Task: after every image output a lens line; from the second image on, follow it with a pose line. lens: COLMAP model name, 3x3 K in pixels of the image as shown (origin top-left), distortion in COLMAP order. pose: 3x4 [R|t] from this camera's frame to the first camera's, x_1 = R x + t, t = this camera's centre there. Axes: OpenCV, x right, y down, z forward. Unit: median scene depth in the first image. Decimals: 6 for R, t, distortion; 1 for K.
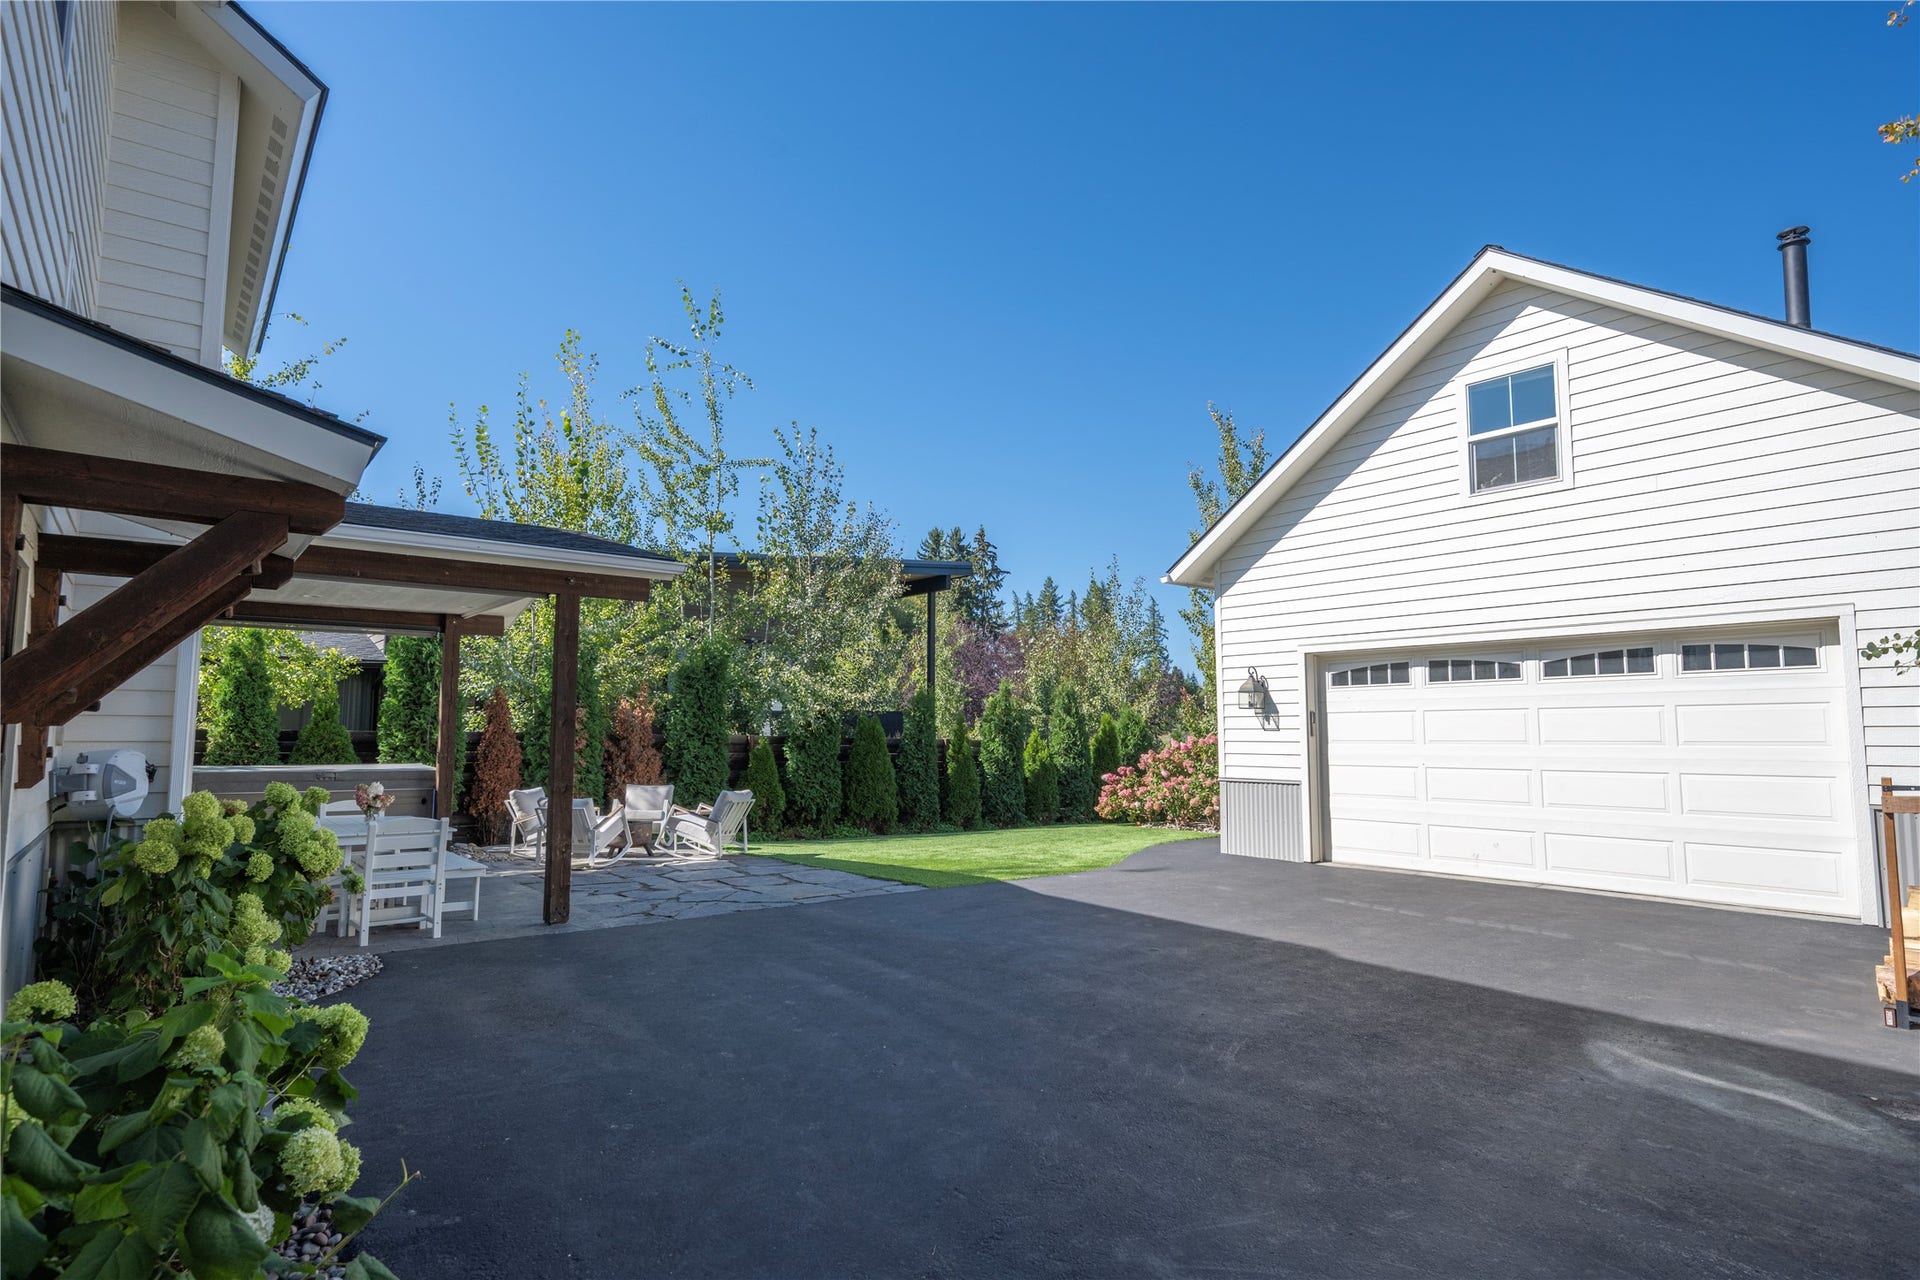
lens RADIAL K [[1018.0, 0, 958.6], [0, 1018.0, 638.3], [0, 0, 1]] dist [-0.002300, -0.001379]
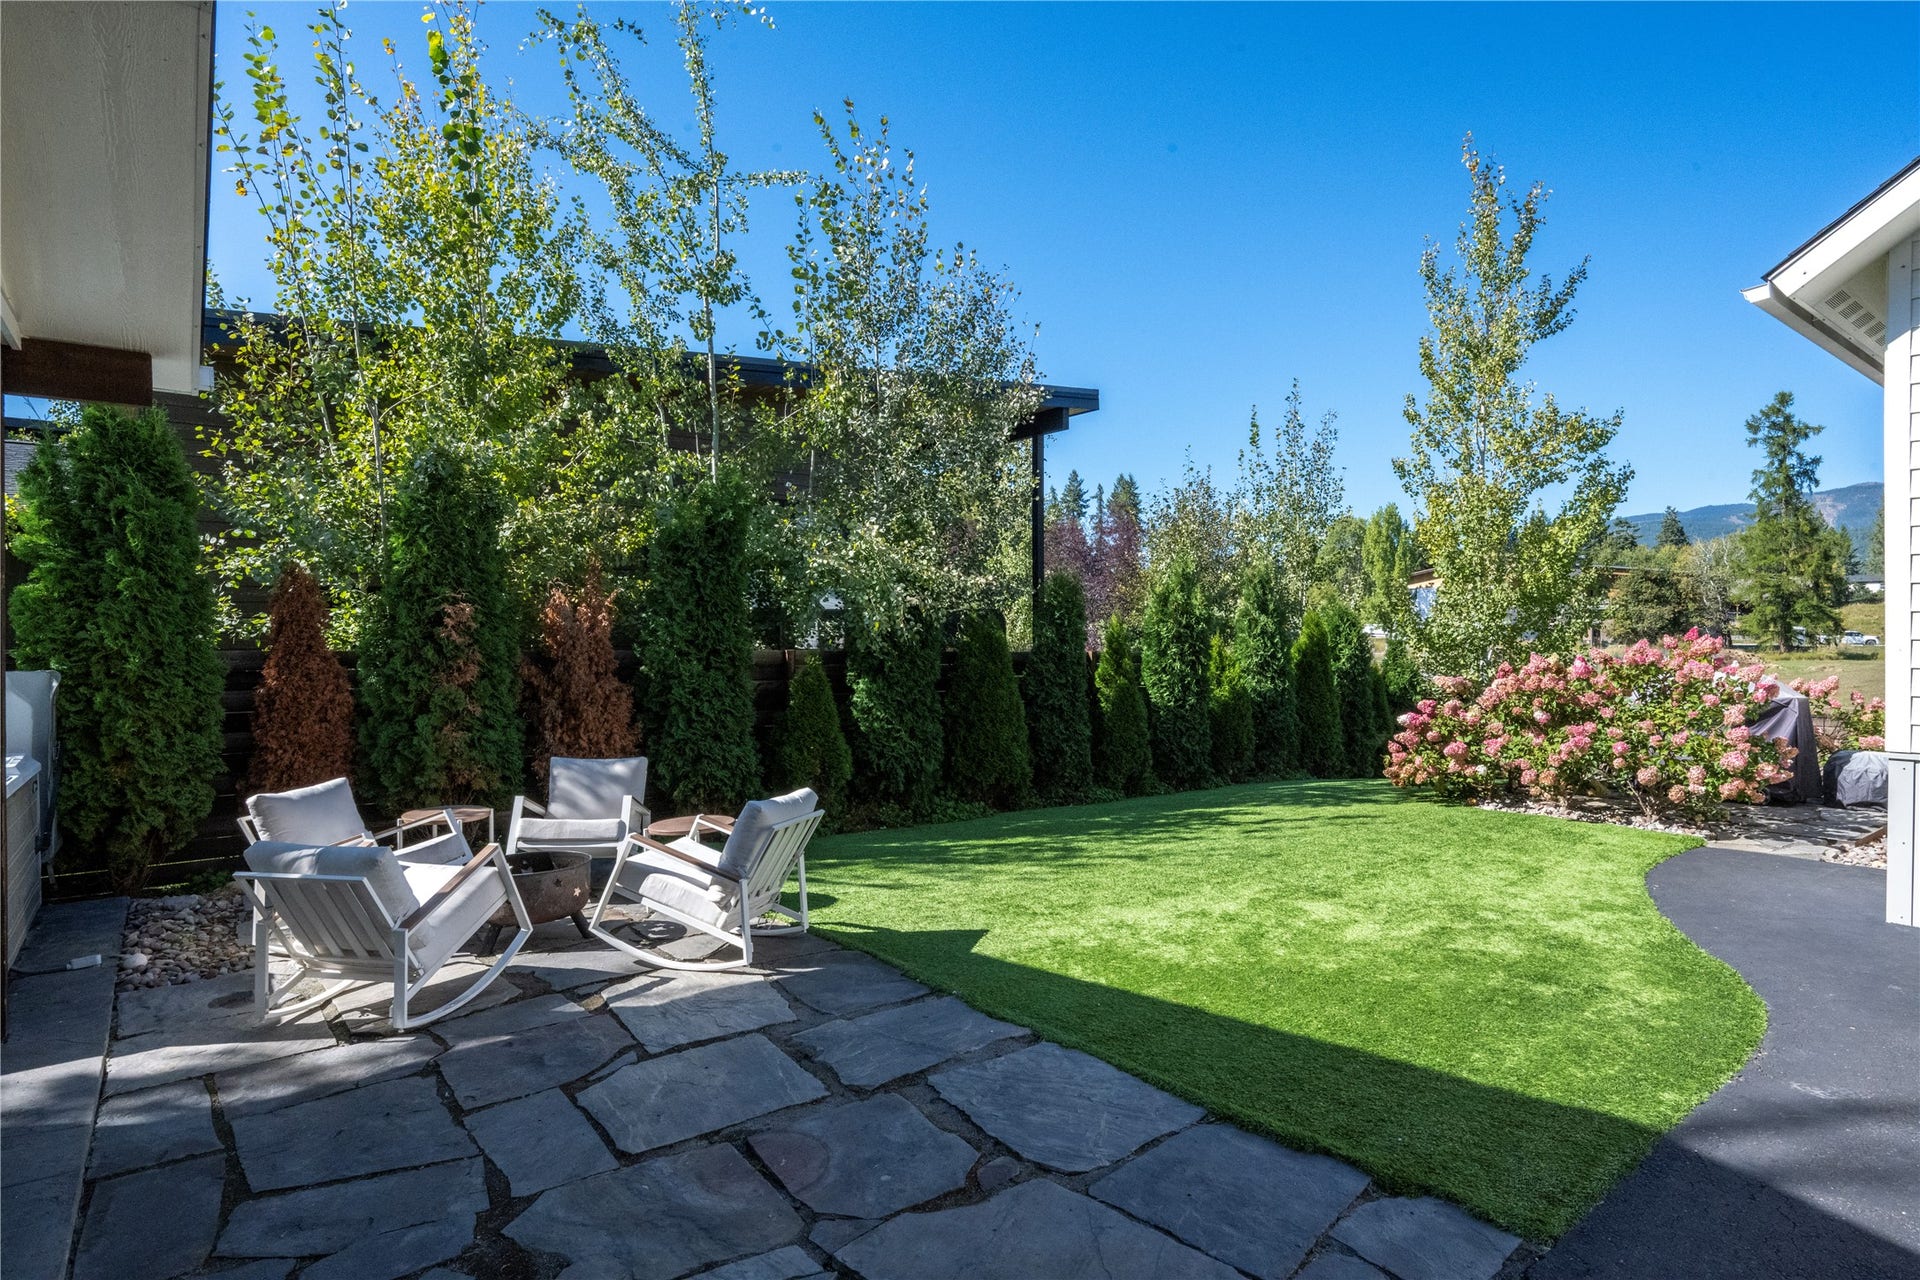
lens RADIAL K [[1018.0, 0, 958.3], [0, 1018.0, 645.1], [0, 0, 1]] dist [-0.002300, -0.001379]
pose [[0.999951, -0.007059, -0.007002, -0.103750], [0.007735, 0.994784, 0.101708, 0.034146], [0.006247, -0.101757, 0.994790, 0.424027]]
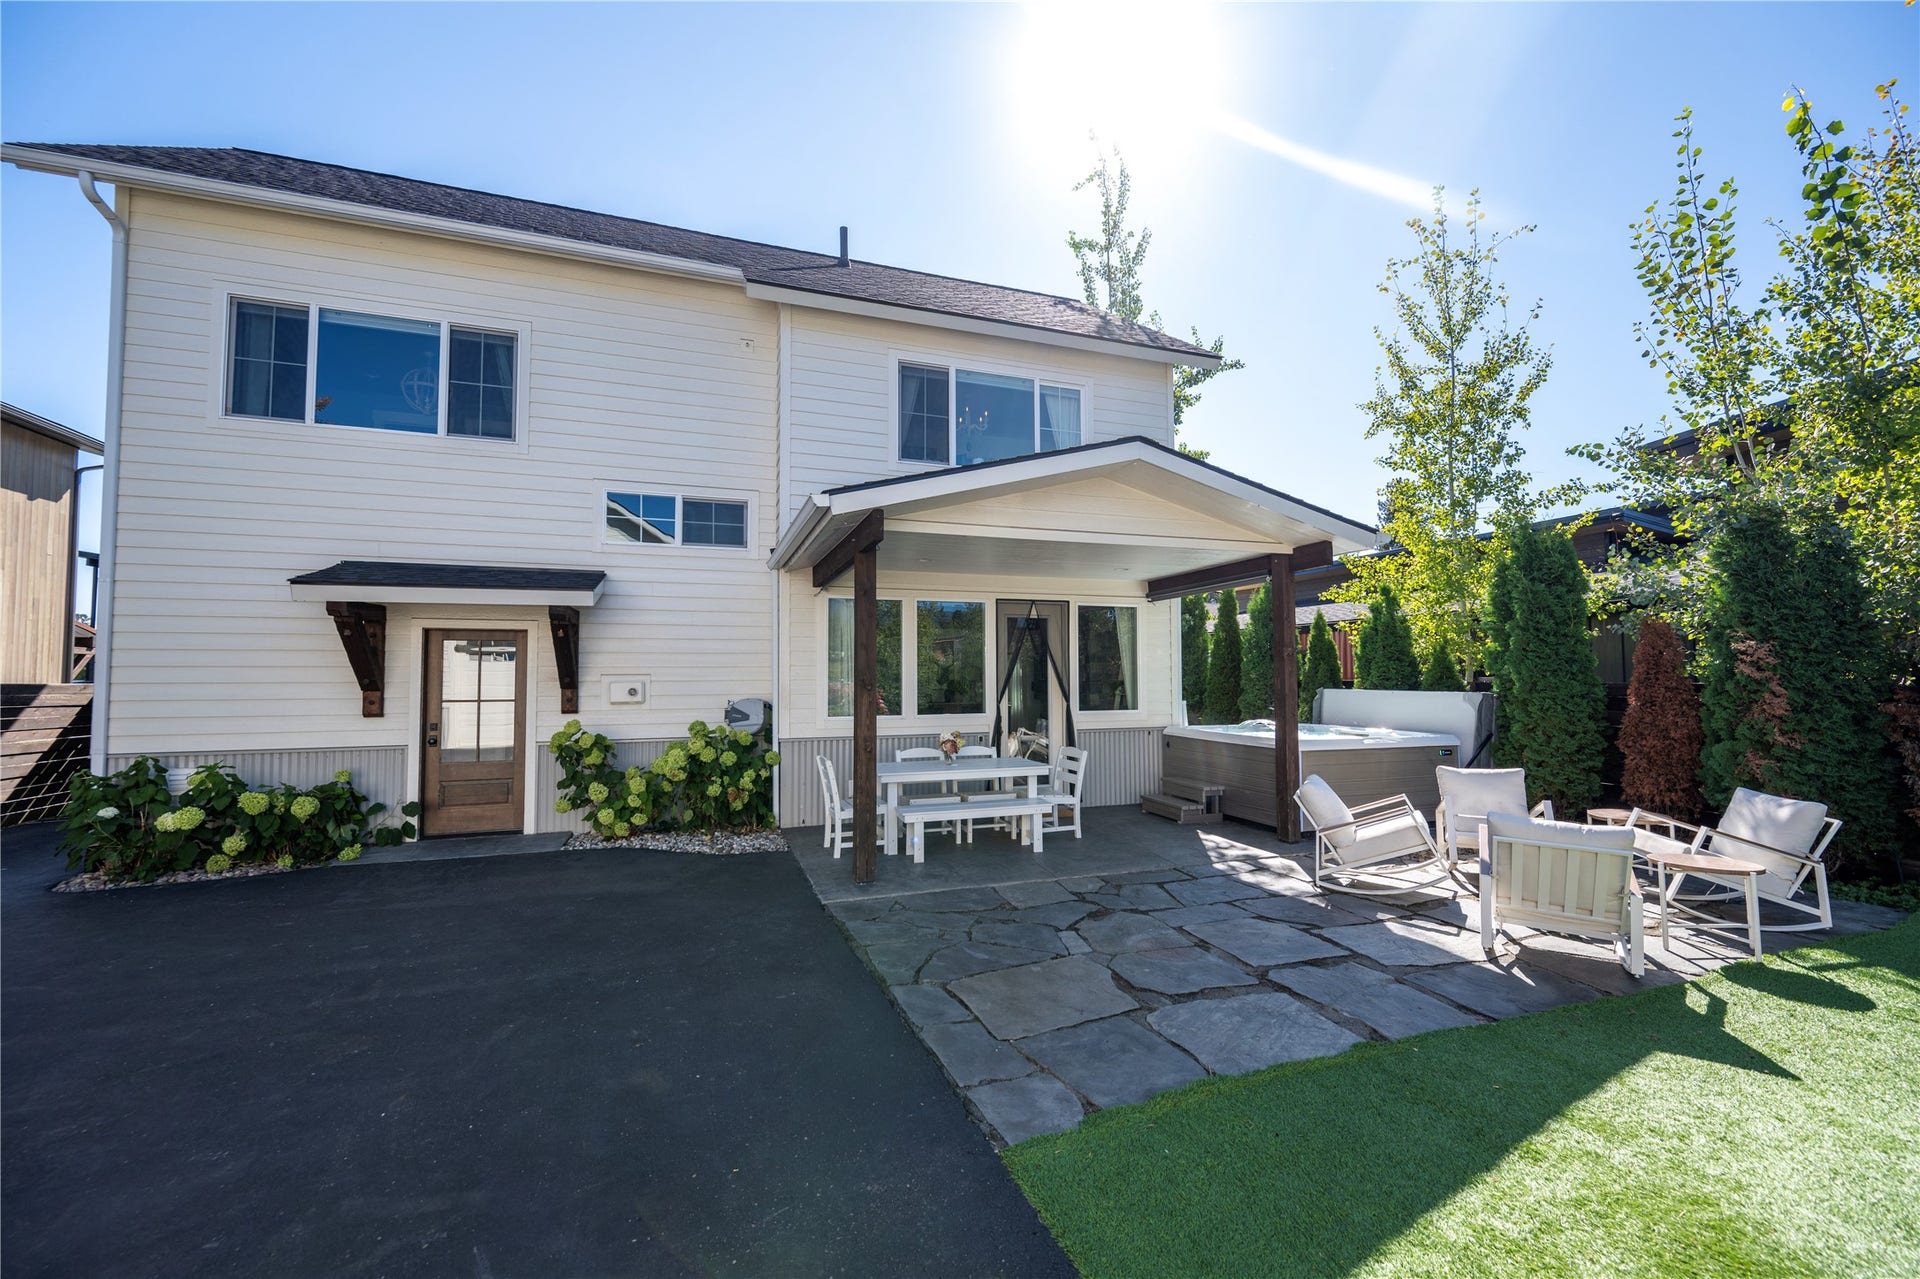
lens RADIAL K [[754.7, 0, 960.6], [0, 754.7, 642.1], [0, 0, 1]] dist [0.000700, 0.000031]
pose [[-0.320457, -0.048623, -0.946014, 0.116647], [0.088440, 0.992784, -0.080986, 0.053887], [0.943125, -0.109618, -0.313845, 0.608590]]
